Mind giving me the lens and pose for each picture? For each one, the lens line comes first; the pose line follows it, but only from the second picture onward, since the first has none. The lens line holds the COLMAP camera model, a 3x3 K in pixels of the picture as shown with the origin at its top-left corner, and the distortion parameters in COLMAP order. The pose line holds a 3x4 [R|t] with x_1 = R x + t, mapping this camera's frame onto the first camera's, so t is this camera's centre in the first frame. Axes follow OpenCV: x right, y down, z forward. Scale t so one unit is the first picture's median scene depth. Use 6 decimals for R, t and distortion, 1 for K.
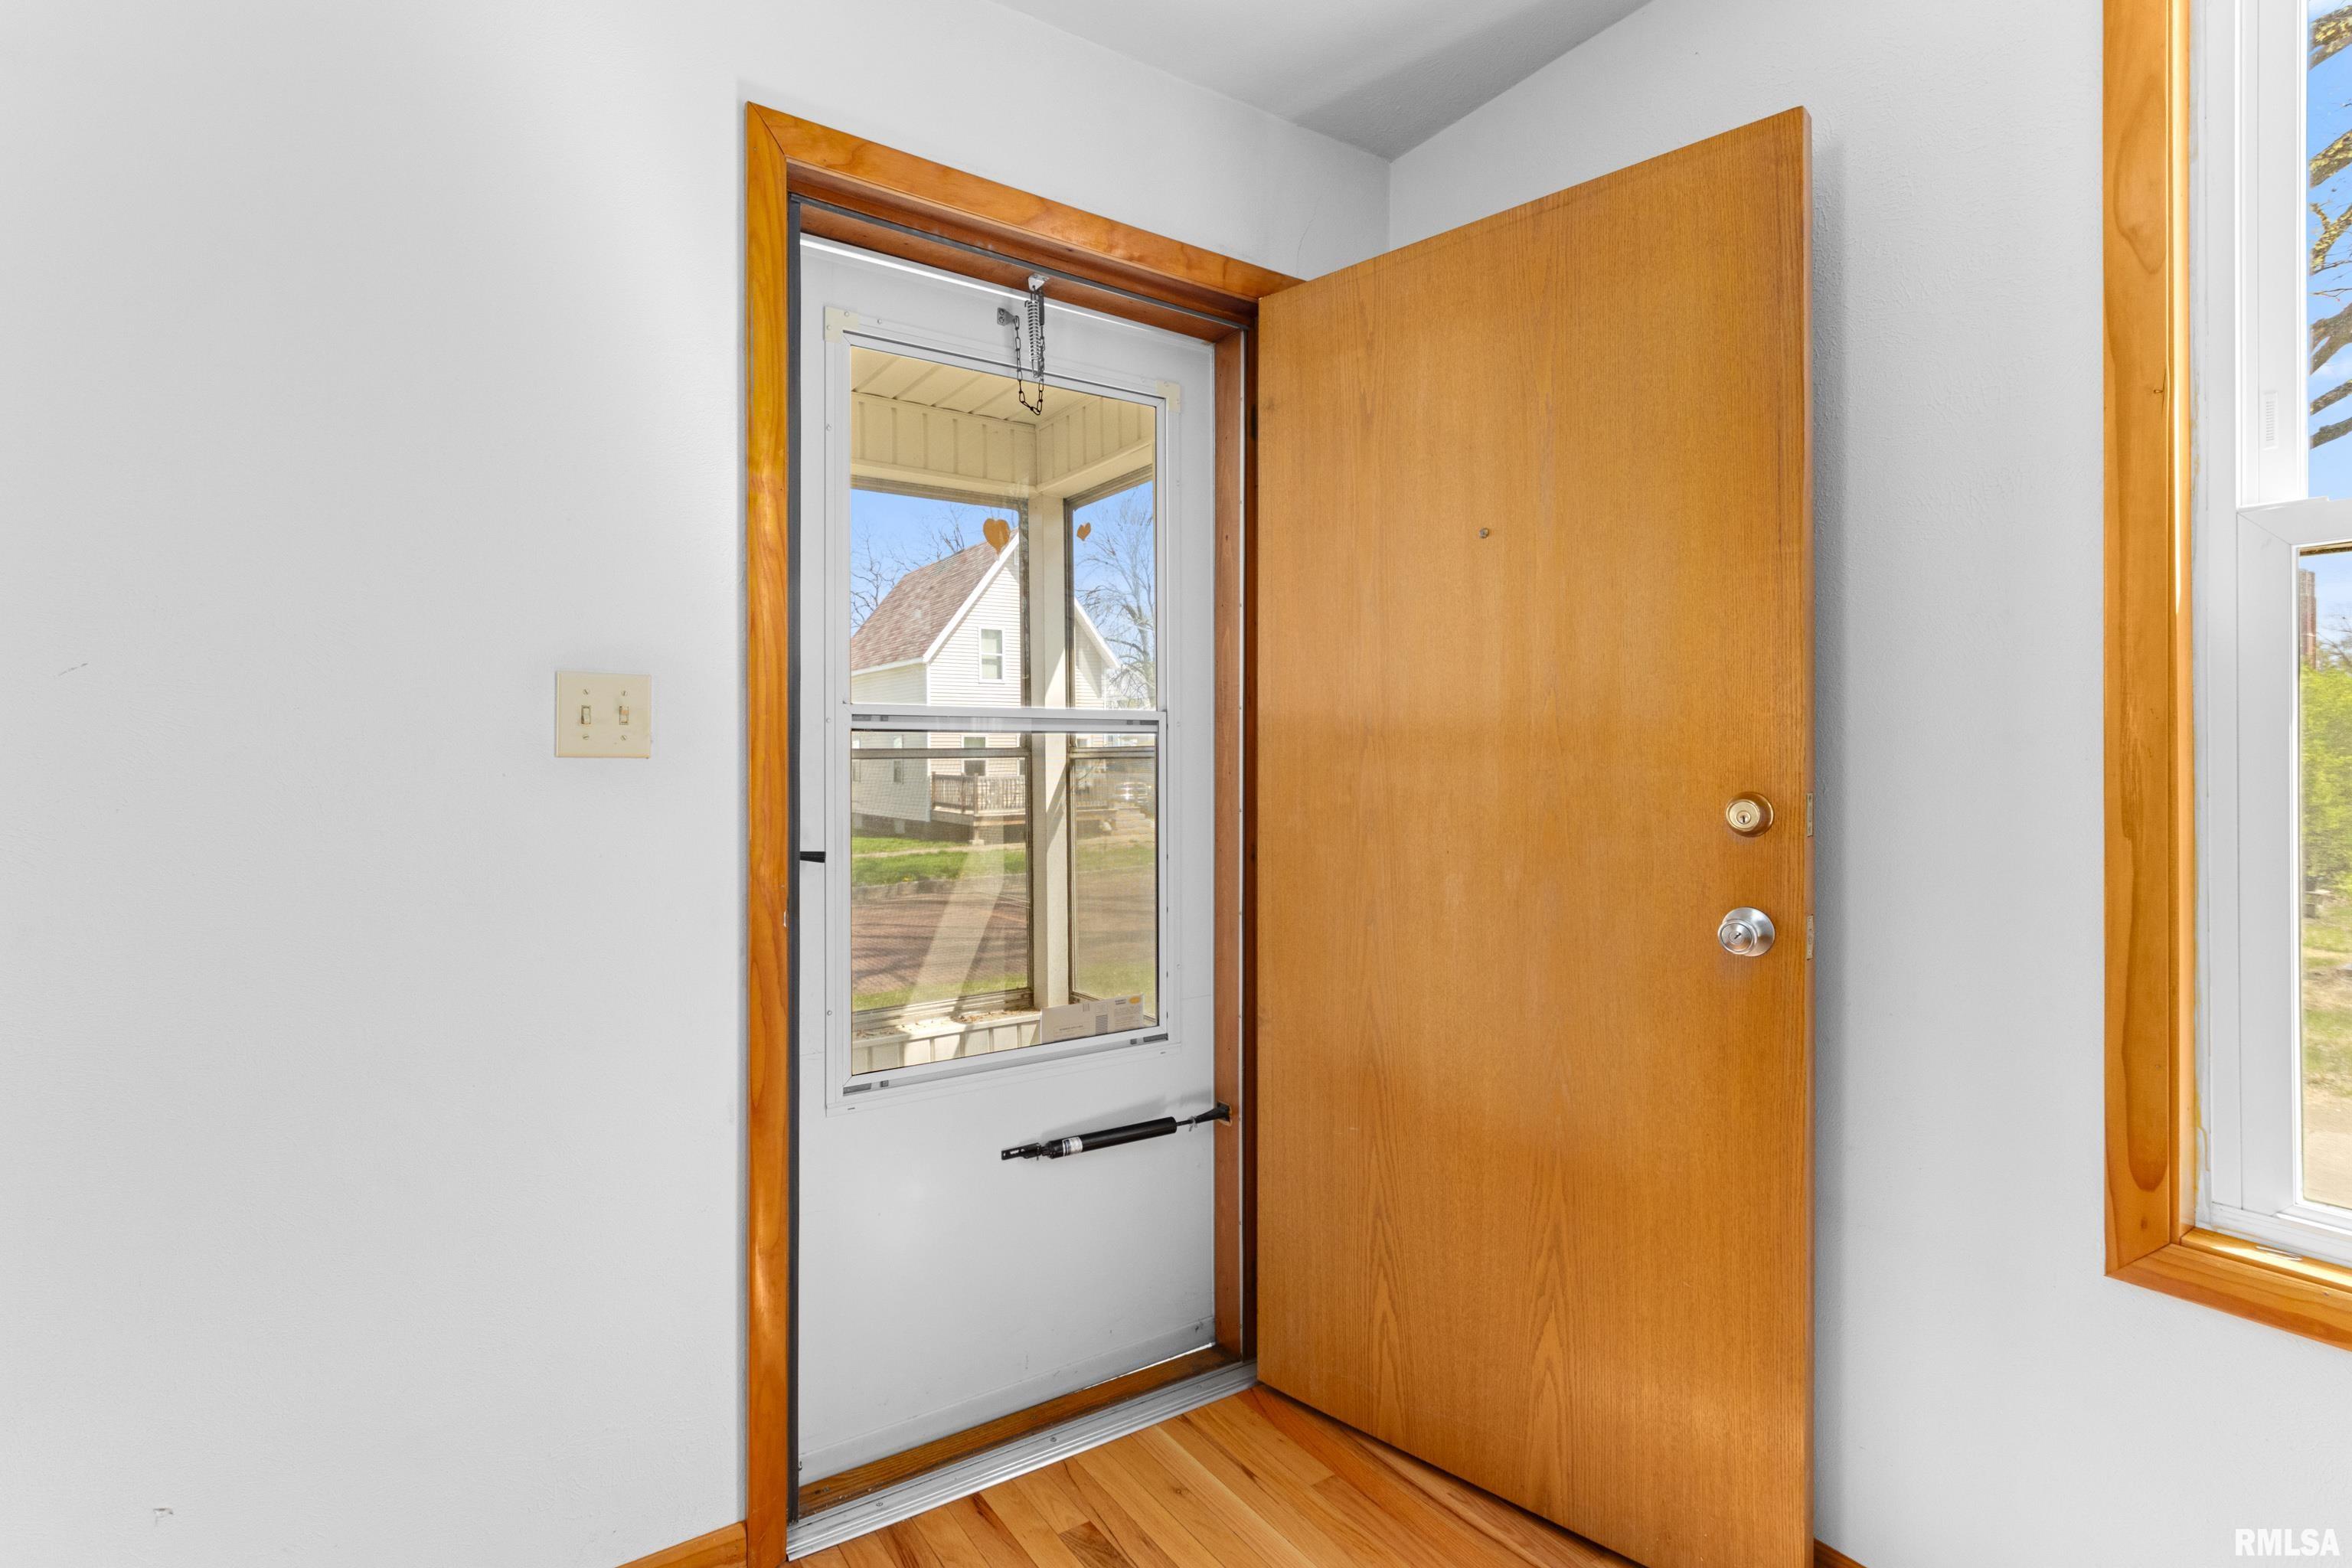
lens RADIAL K [[1103.8, 0, 1164.6], [0, 1103.8, 755.3], [0, 0, 1]] dist [0.003395, -0.002840]
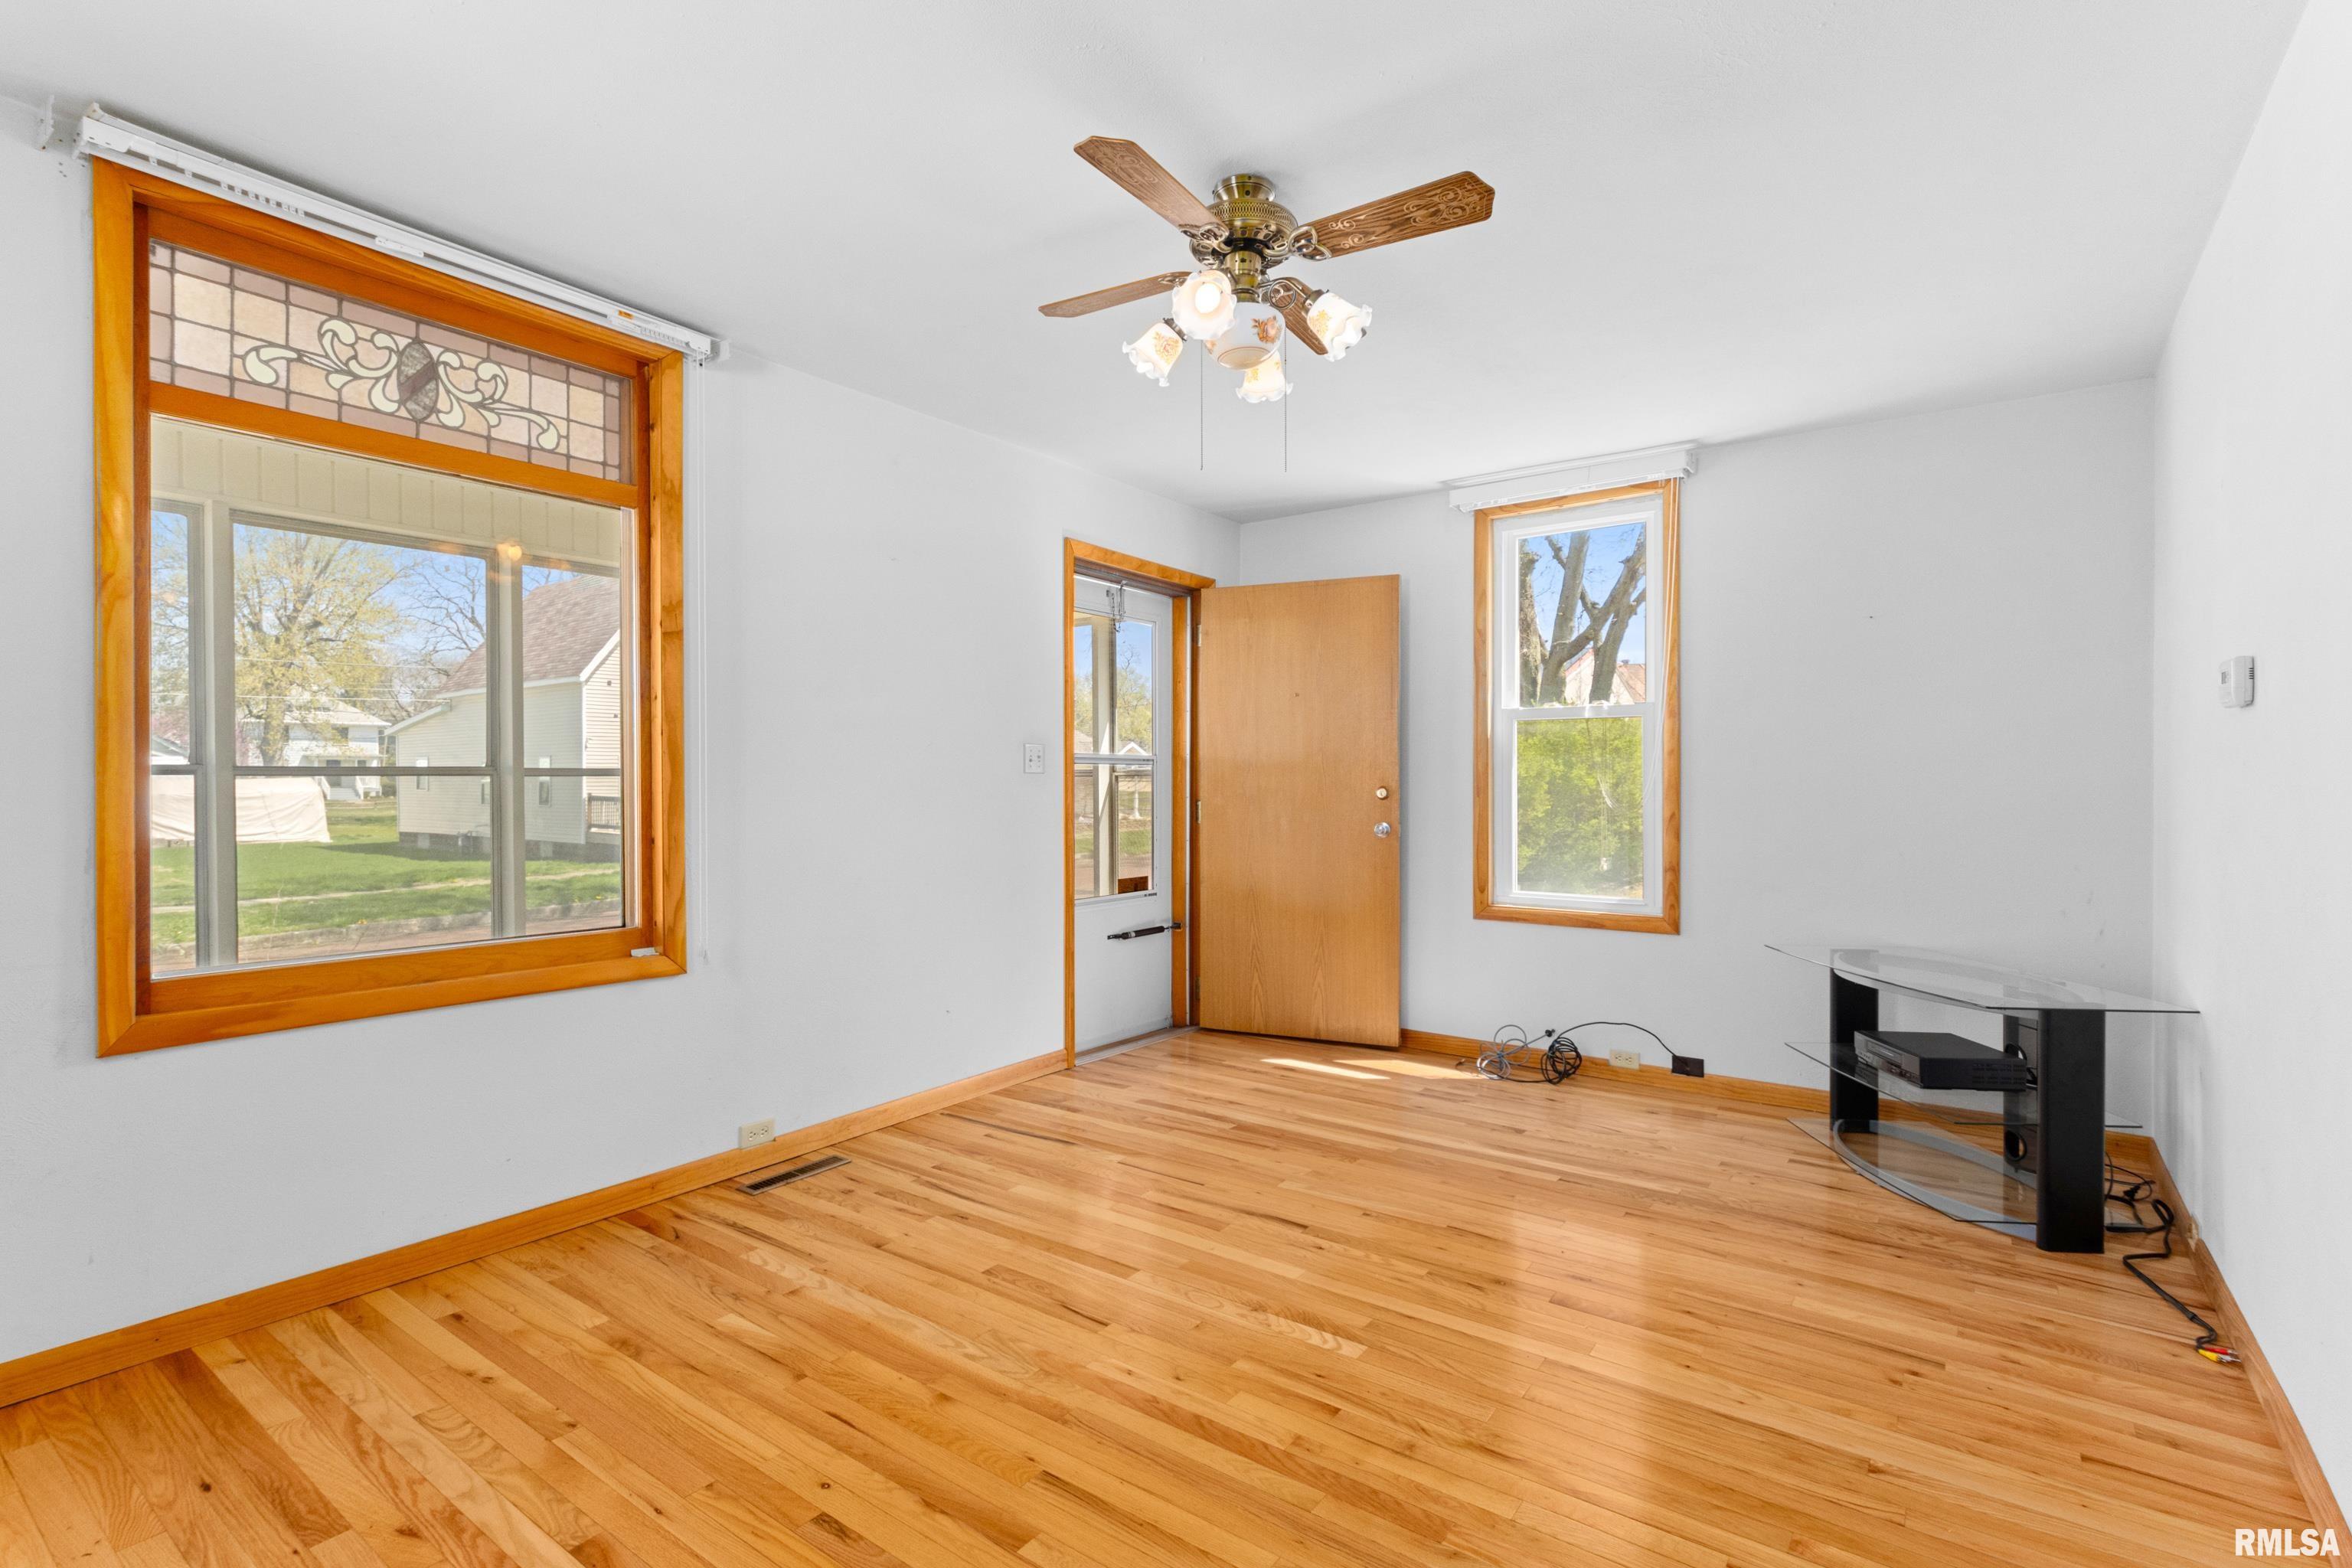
lens RADIAL K [[1103.8, 0, 1166.8], [0, 1103.8, 785.0], [0, 0, 1]] dist [0.003395, -0.002840]
pose [[0.937861, -0.000402, 0.347011, -0.840491], [-0.001871, 0.999979, 0.006216, 0.008391], [-0.347006, -0.006479, 0.937841, -1.282319]]
